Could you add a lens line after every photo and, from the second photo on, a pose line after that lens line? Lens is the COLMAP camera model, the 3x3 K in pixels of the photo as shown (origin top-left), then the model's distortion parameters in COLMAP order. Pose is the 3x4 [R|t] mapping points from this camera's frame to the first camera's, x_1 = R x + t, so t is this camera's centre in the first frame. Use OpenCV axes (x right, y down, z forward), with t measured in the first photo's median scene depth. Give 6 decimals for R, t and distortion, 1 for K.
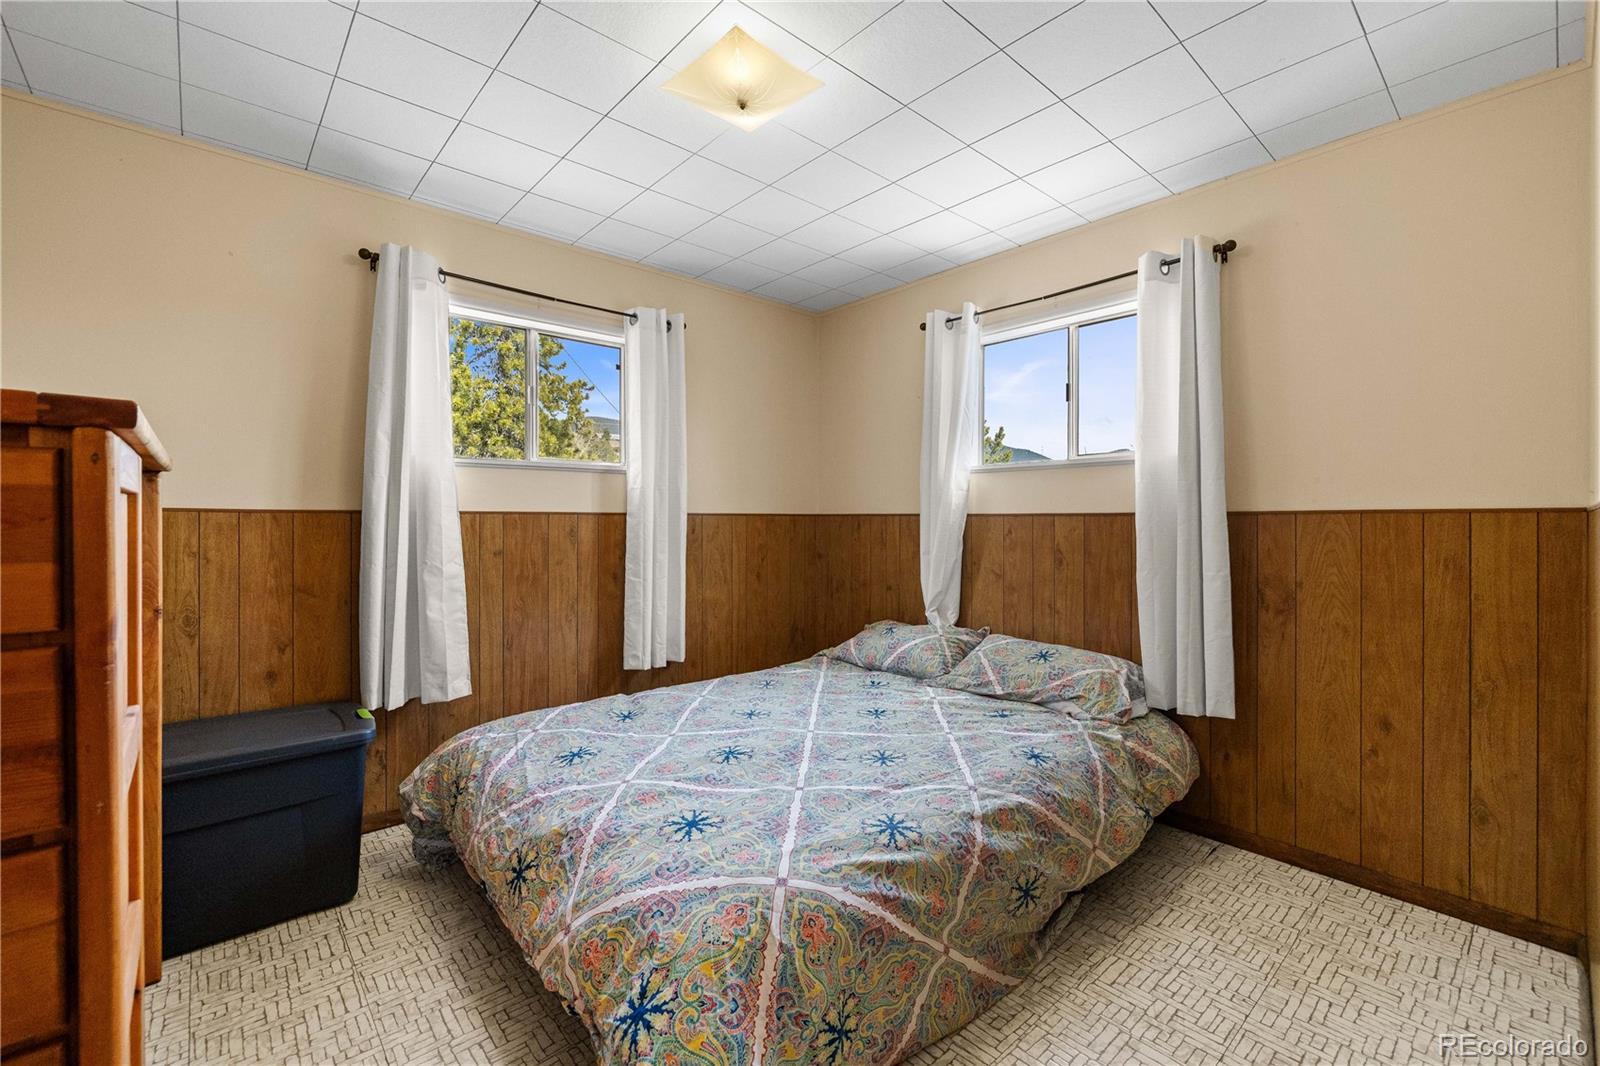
lens RADIAL K [[673.5, 0, 804.6], [0, 673.5, 523.8], [0, 0, 1]] dist [0.002359, -0.001284]
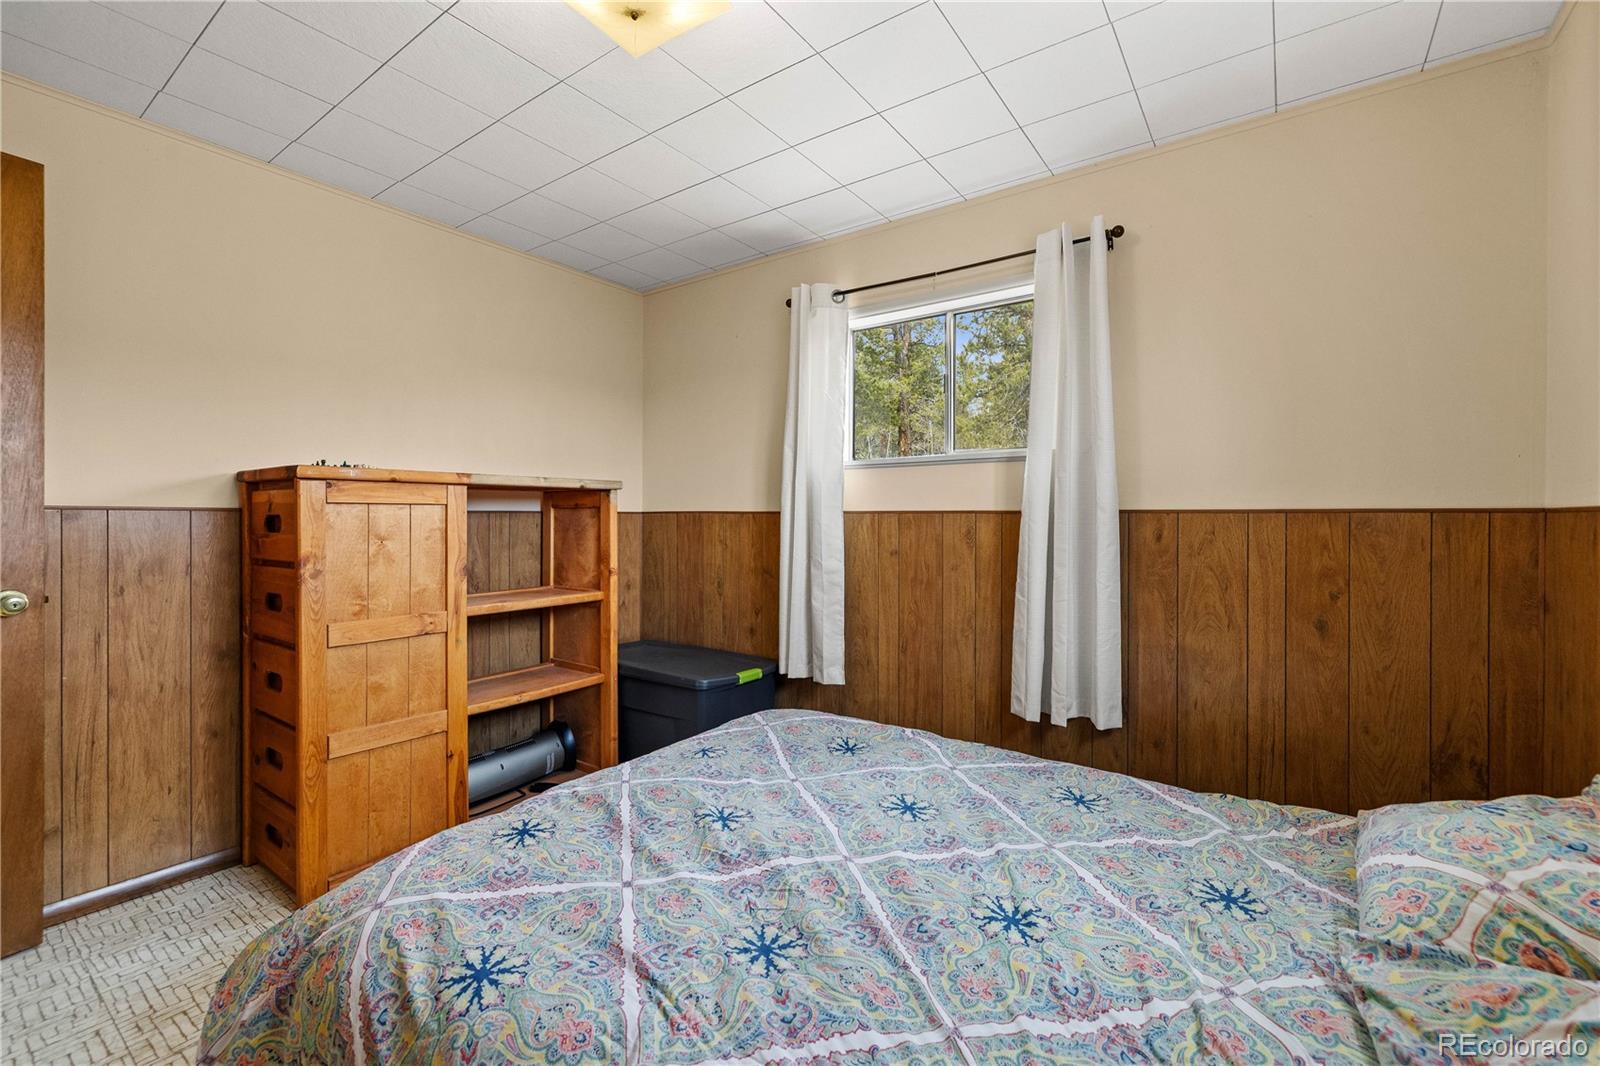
lens RADIAL K [[673.5, 0, 808.1], [0, 673.5, 520.7], [0, 0, 1]] dist [0.002359, -0.001284]
pose [[0.222421, 0.003799, -0.974943, 0.476693], [-0.009100, 0.999957, 0.001821, -0.004556], [0.974908, 0.008467, 0.222446, 0.648590]]
